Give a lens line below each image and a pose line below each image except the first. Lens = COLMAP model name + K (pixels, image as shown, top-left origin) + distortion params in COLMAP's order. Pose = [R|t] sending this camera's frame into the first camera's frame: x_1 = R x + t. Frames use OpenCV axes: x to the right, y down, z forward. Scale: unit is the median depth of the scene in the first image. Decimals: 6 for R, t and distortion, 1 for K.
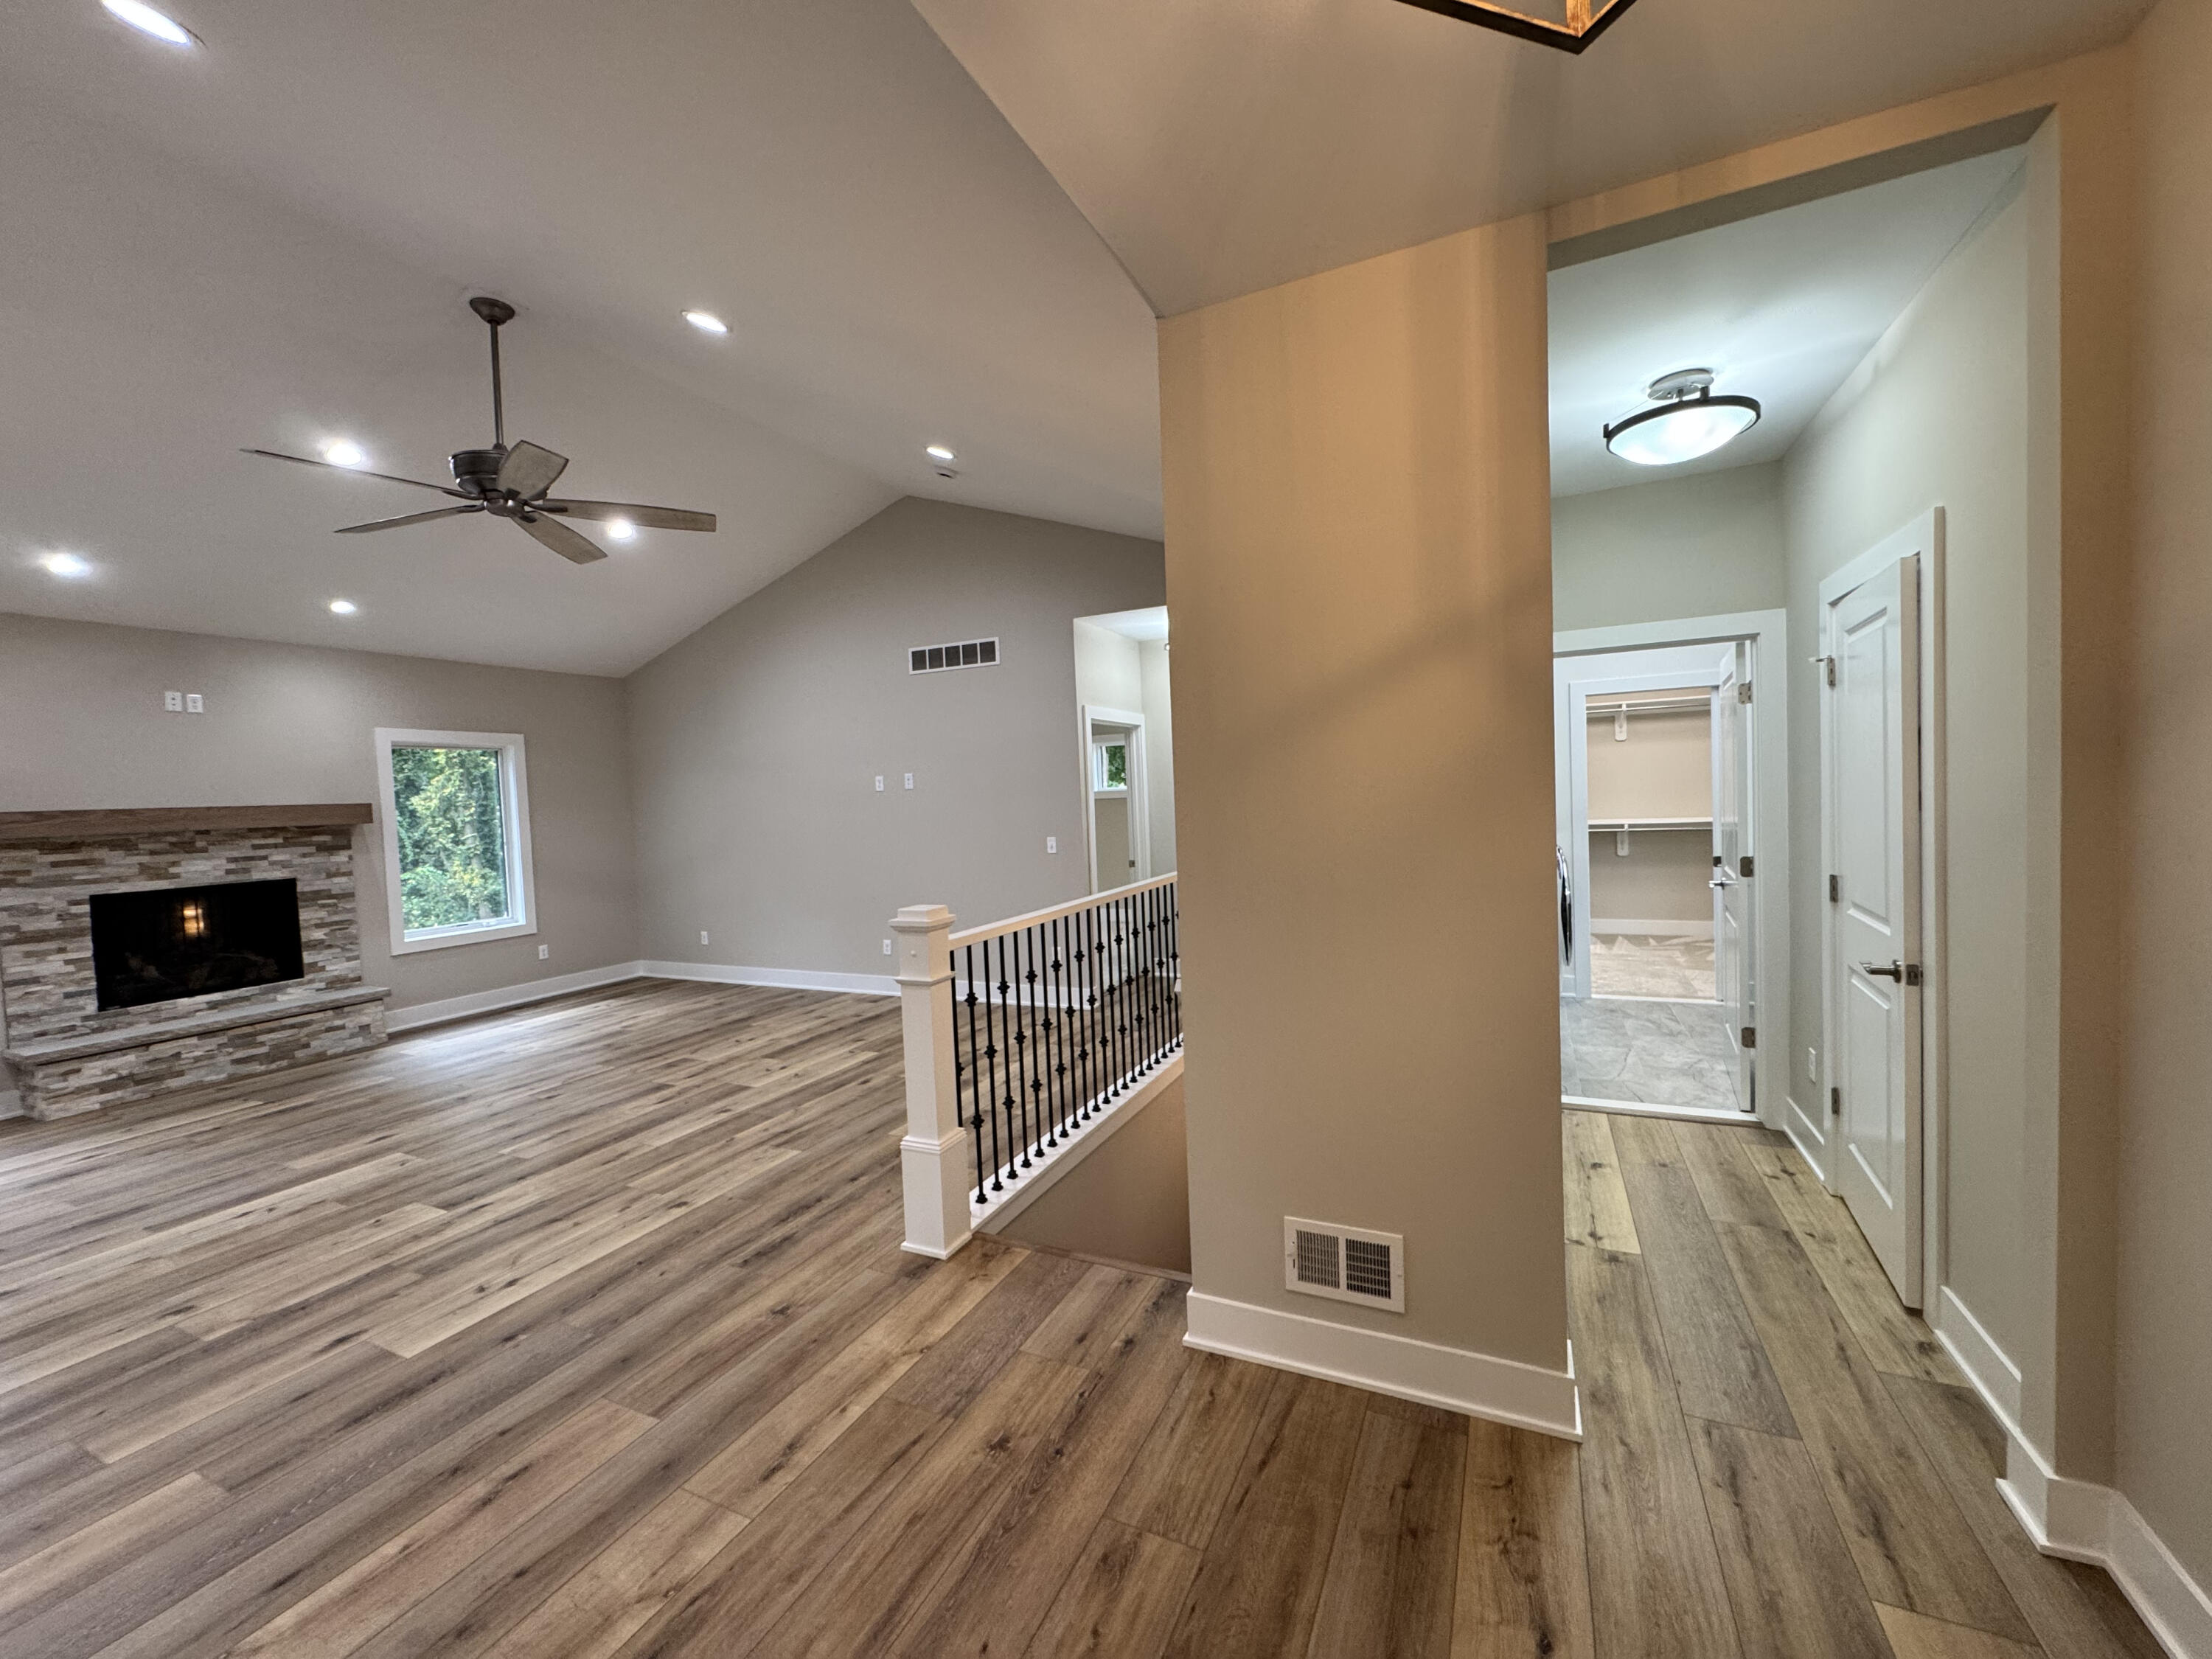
lens RADIAL K [[881.2, 0, 1105.7], [0, 881.2, 830.8], [0, 0, 1]] dist [-0.001516, -0.000122]
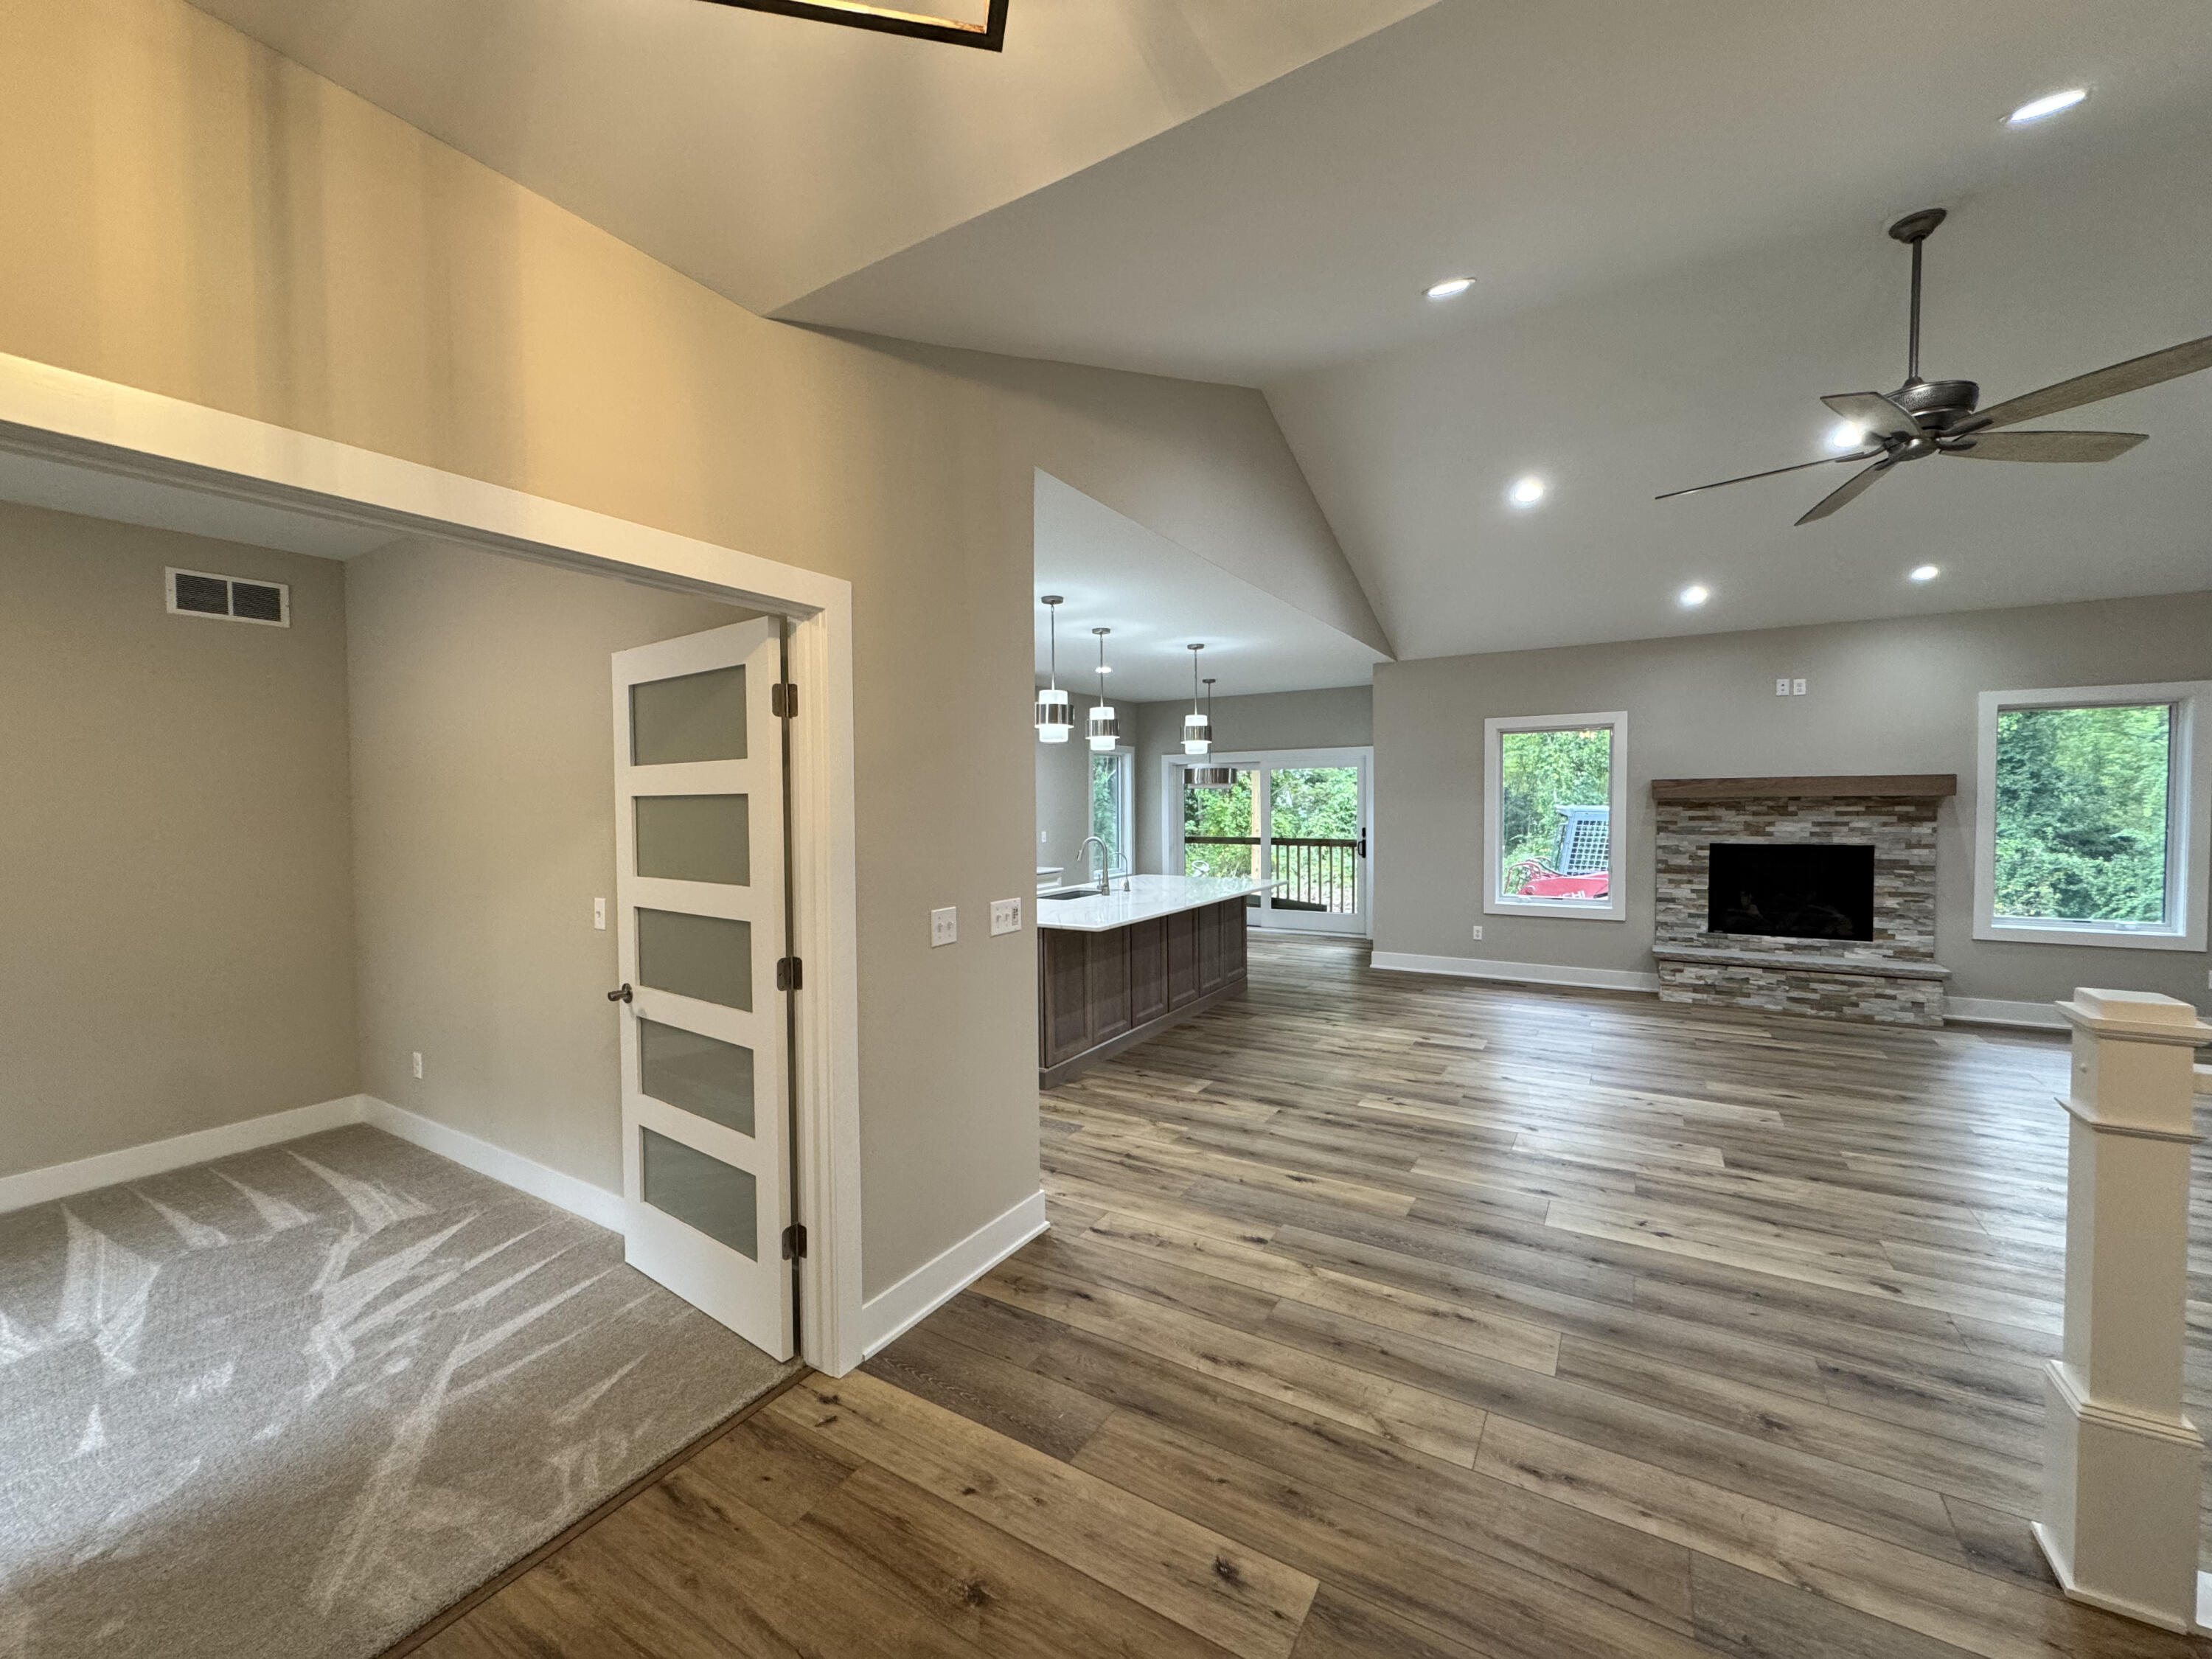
lens RADIAL K [[881.2, 0, 1105.1], [0, 881.2, 828.8], [0, 0, 1]] dist [-0.001516, -0.000122]
pose [[-0.106572, 0.075452, -0.991438, 0.289180], [-0.027343, 0.996517, 0.078778, -0.032202], [0.993929, 0.035505, -0.104138, 0.279987]]
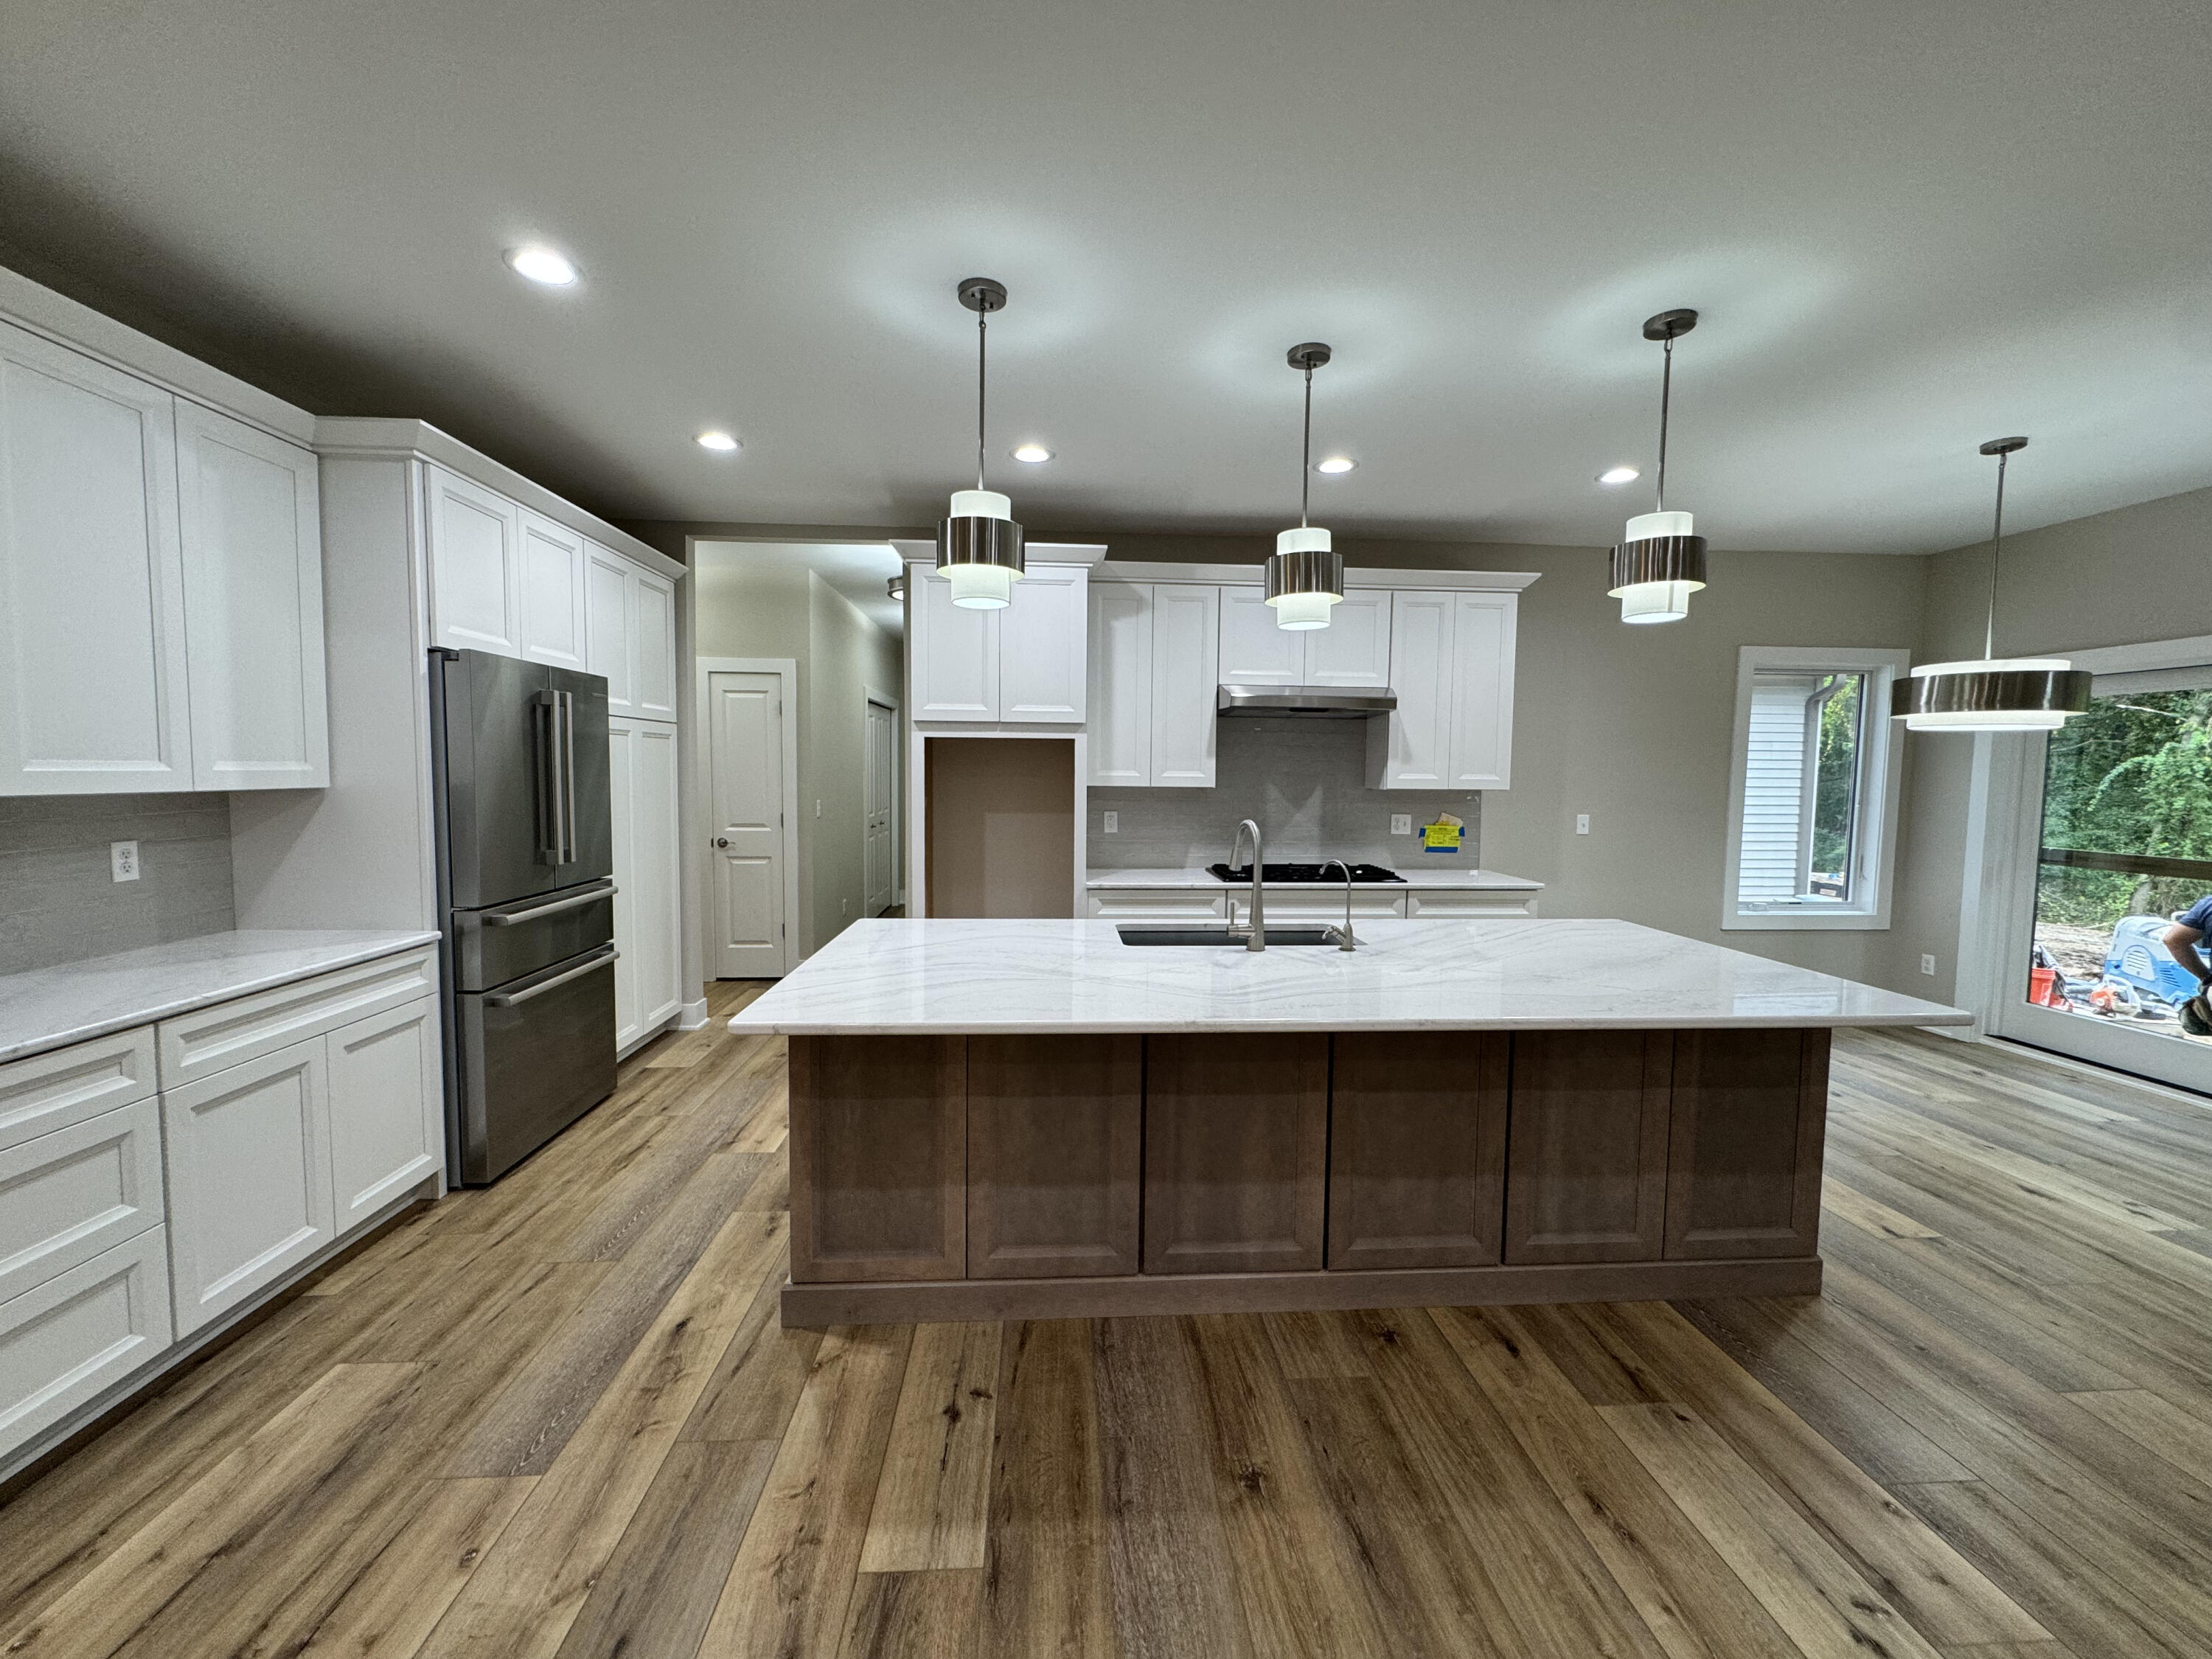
lens RADIAL K [[881.2, 0, 1102.8], [0, 881.2, 829.2], [0, 0, 1]] dist [-0.001516, -0.000122]
pose [[-0.876417, 0.064522, -0.477210, -0.712006], [0.005221, 0.992198, 0.124562, 0.018927], [0.481524, 0.106677, -0.869916, 0.629627]]
